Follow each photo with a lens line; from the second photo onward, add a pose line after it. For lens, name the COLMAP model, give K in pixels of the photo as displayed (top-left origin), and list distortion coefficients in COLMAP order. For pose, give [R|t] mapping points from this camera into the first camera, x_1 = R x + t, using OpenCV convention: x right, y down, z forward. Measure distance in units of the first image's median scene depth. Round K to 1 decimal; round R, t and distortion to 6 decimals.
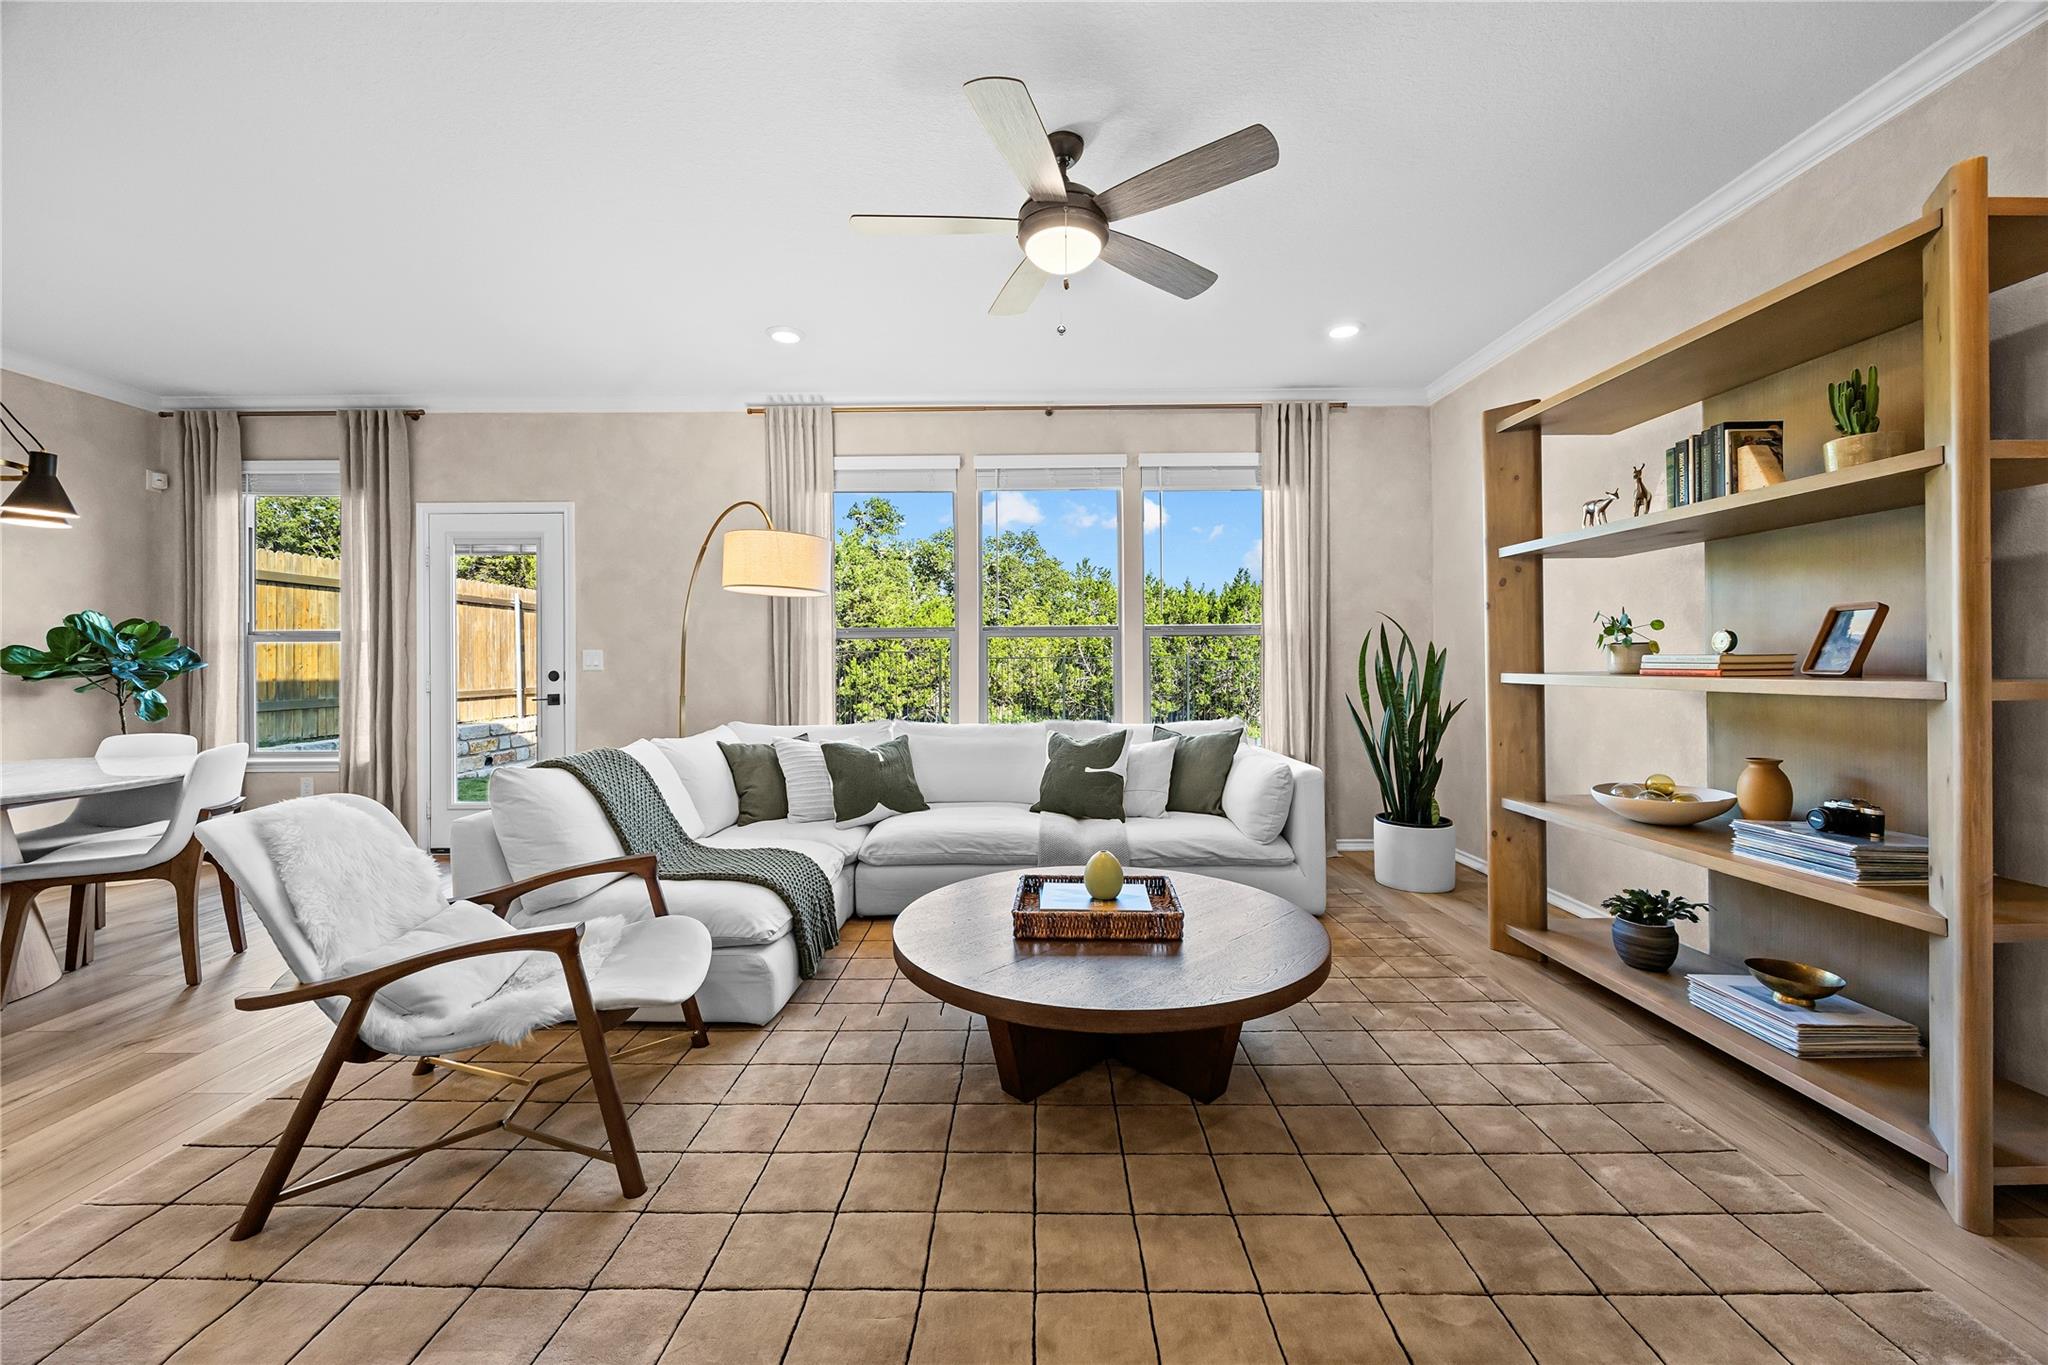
lens RADIAL K [[785.2, 0, 1019.2], [0, 785.2, 663.2], [0, 0, 1]] dist [-0.002603, -0.000173]
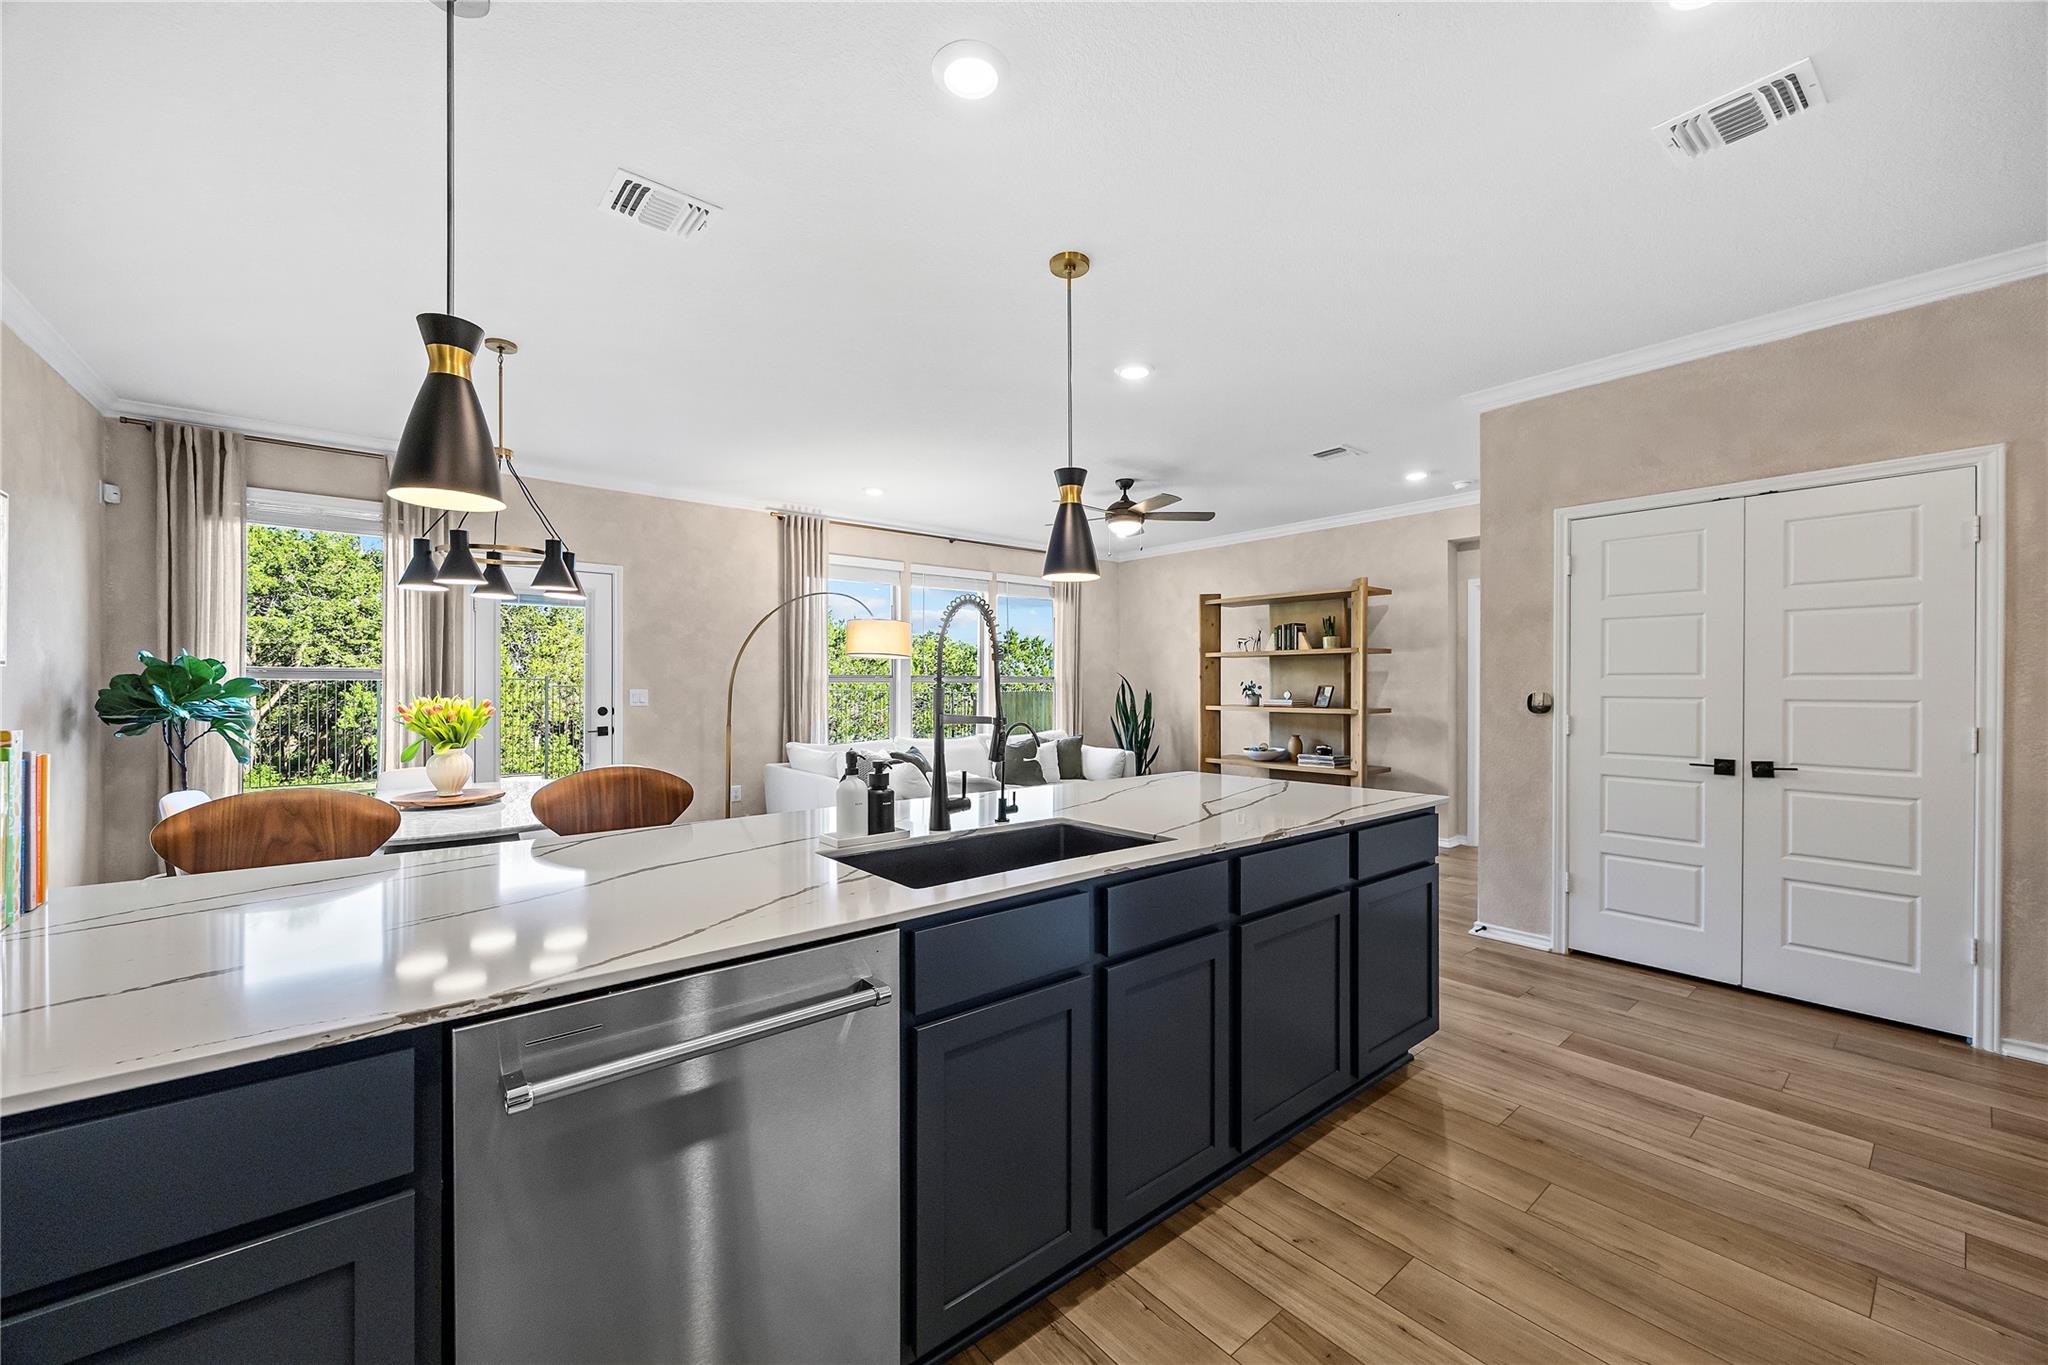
lens RADIAL K [[785.2, 0, 1017.1], [0, 785.2, 689.3], [0, 0, 1]] dist [-0.002603, -0.000173]
pose [[0.777037, 0.005086, 0.629435, -0.985825], [-0.006987, 0.999975, 0.000546, -0.025159], [-0.629417, -0.004822, 0.777053, -0.364351]]
